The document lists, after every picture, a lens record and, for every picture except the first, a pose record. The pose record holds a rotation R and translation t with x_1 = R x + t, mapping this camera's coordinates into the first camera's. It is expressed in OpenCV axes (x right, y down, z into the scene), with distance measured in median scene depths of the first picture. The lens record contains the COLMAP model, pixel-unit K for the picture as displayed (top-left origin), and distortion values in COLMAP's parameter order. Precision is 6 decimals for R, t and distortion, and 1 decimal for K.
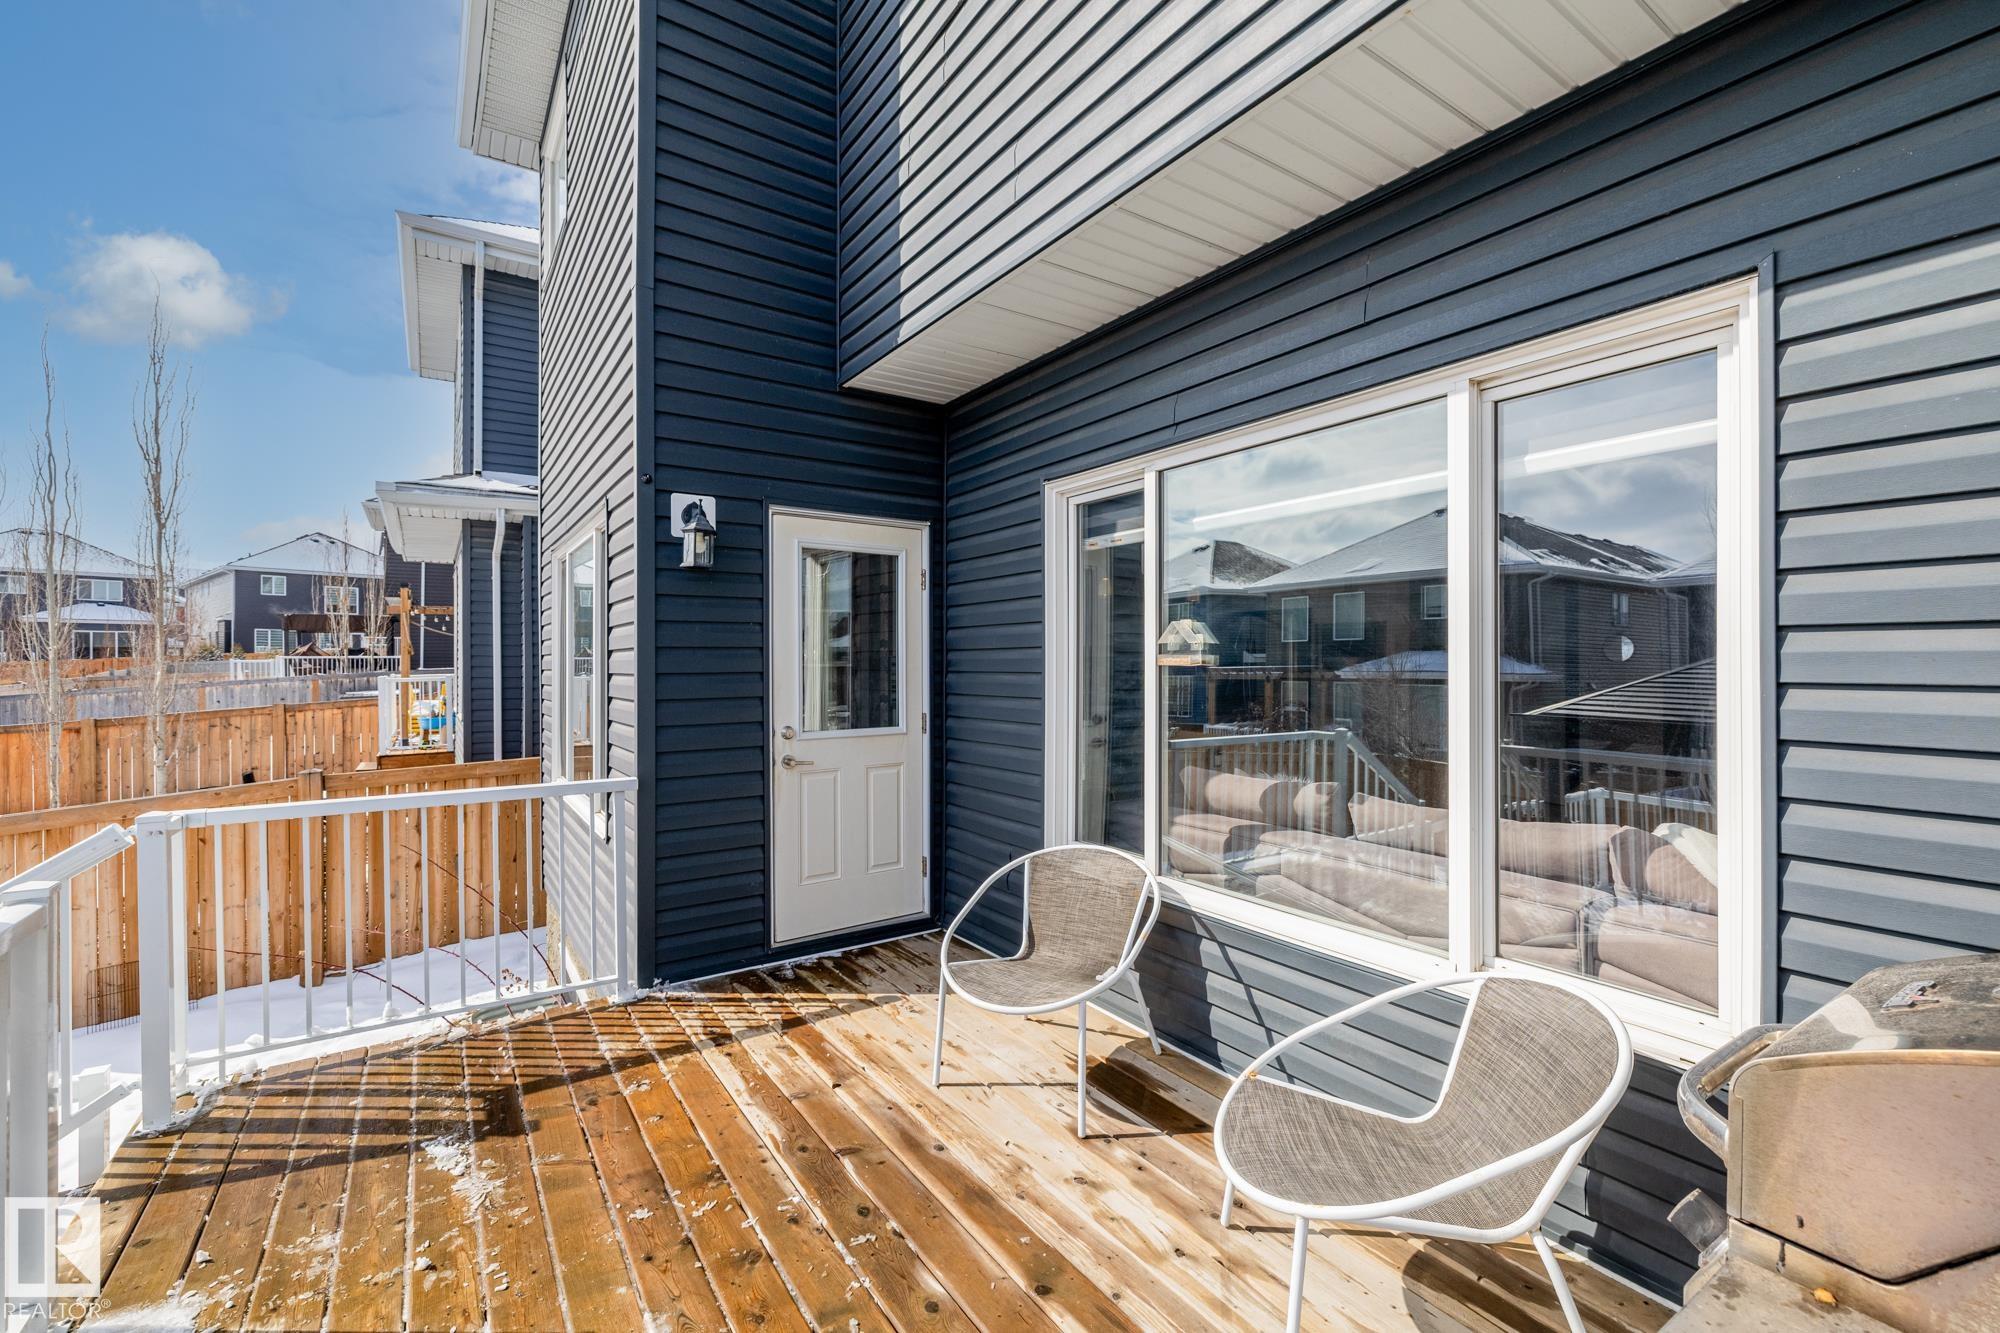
lens RADIAL K [[854.0, 0, 989.6], [0, 854.0, 672.6], [0, 0, 1]] dist [0.000409, -0.000985]
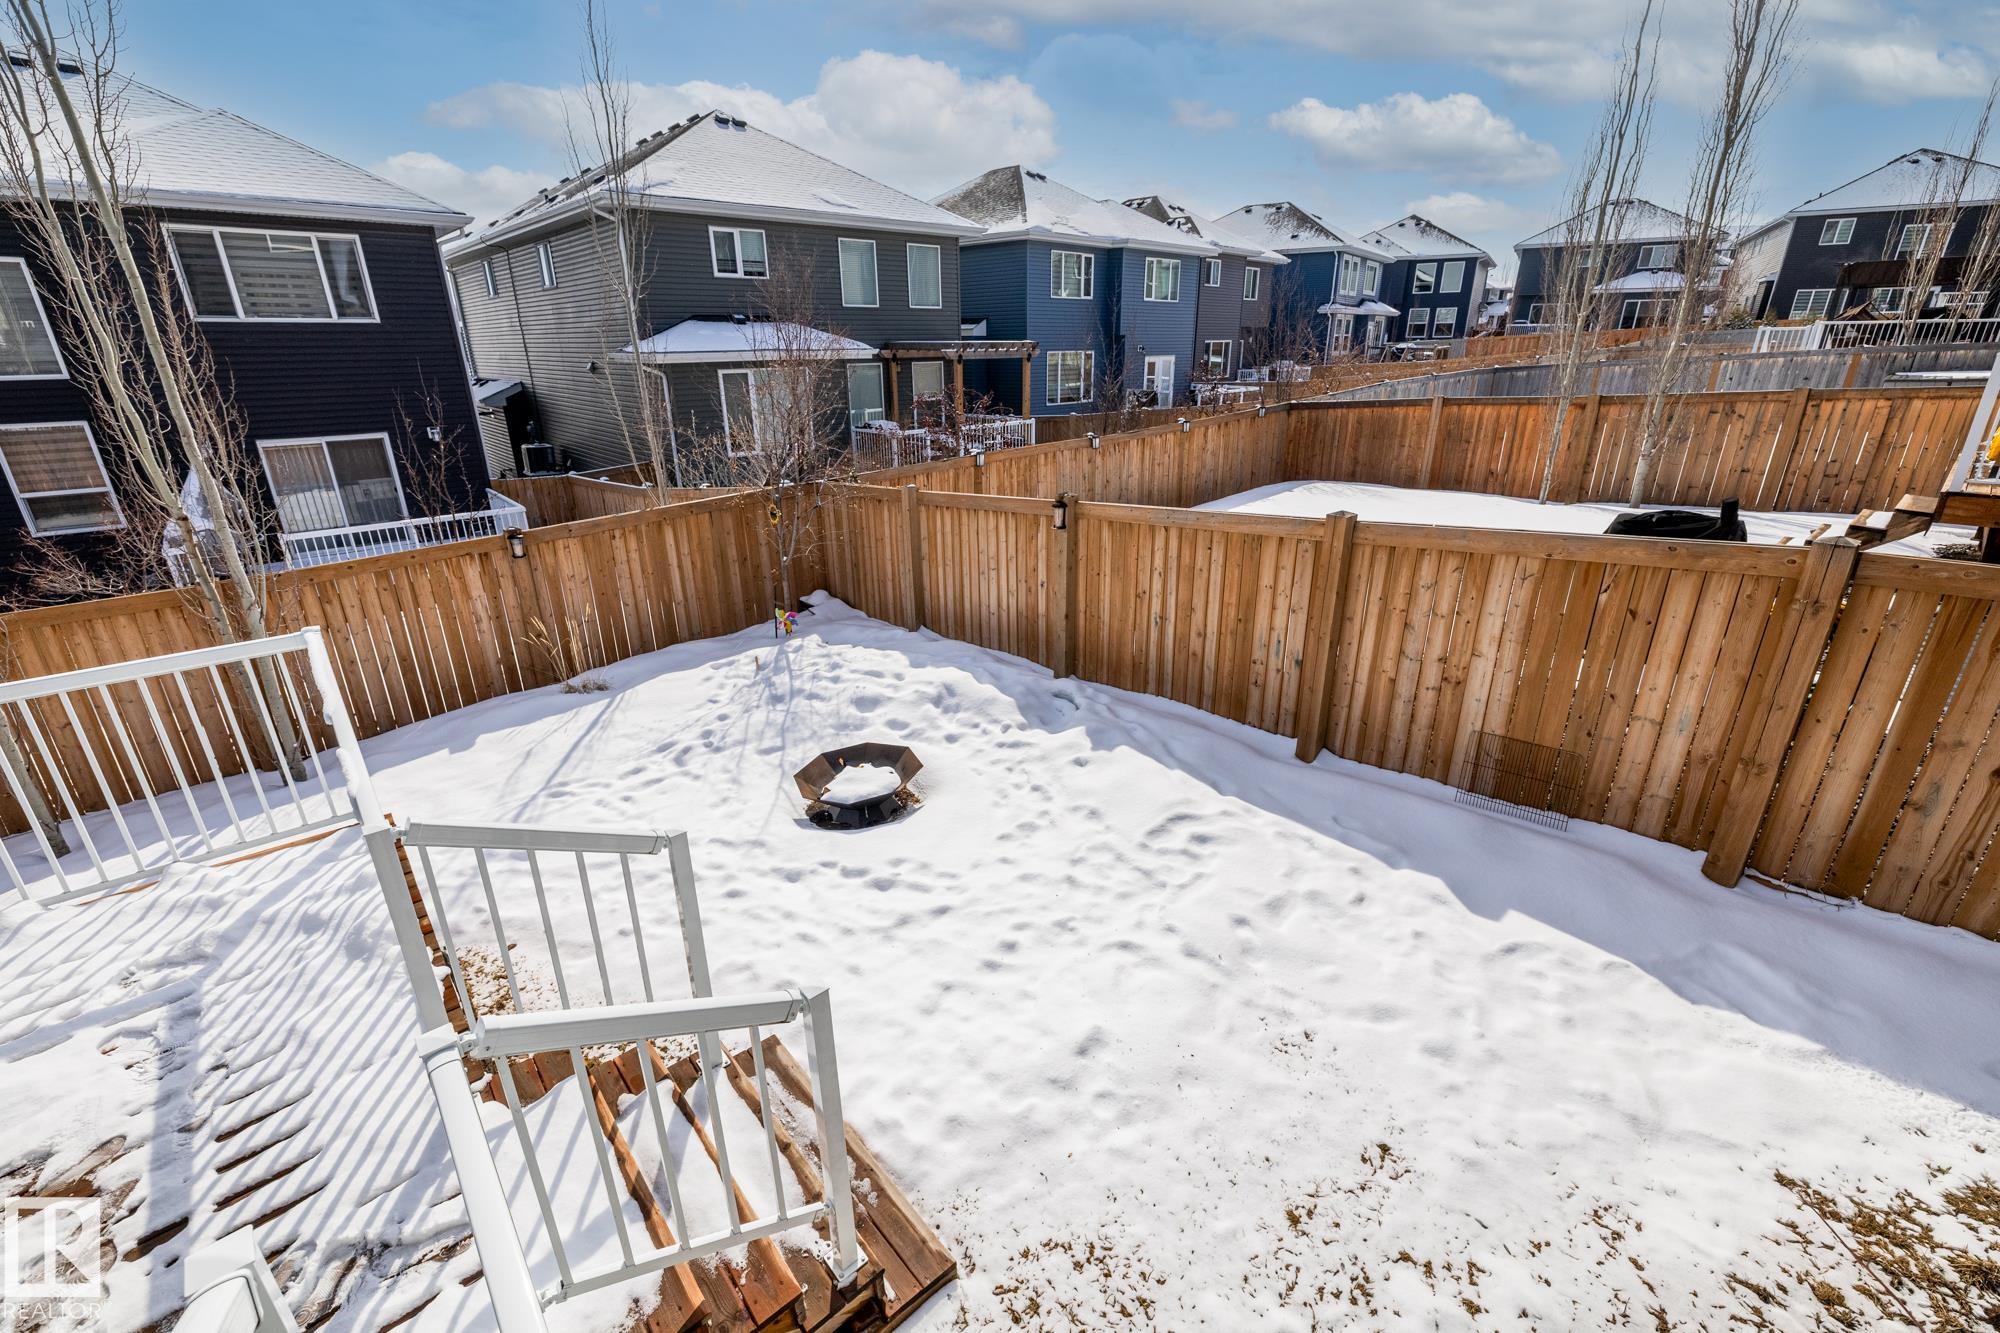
lens RADIAL K [[854.0, 0, 1001.9], [0, 854.0, 671.8], [0, 0, 1]] dist [0.000409, -0.000985]
pose [[0.154588, 0.357604, -0.920990, -0.096973], [-0.003148, 0.932369, 0.361494, -0.000091], [0.987974, -0.052983, 0.145259, 0.109226]]
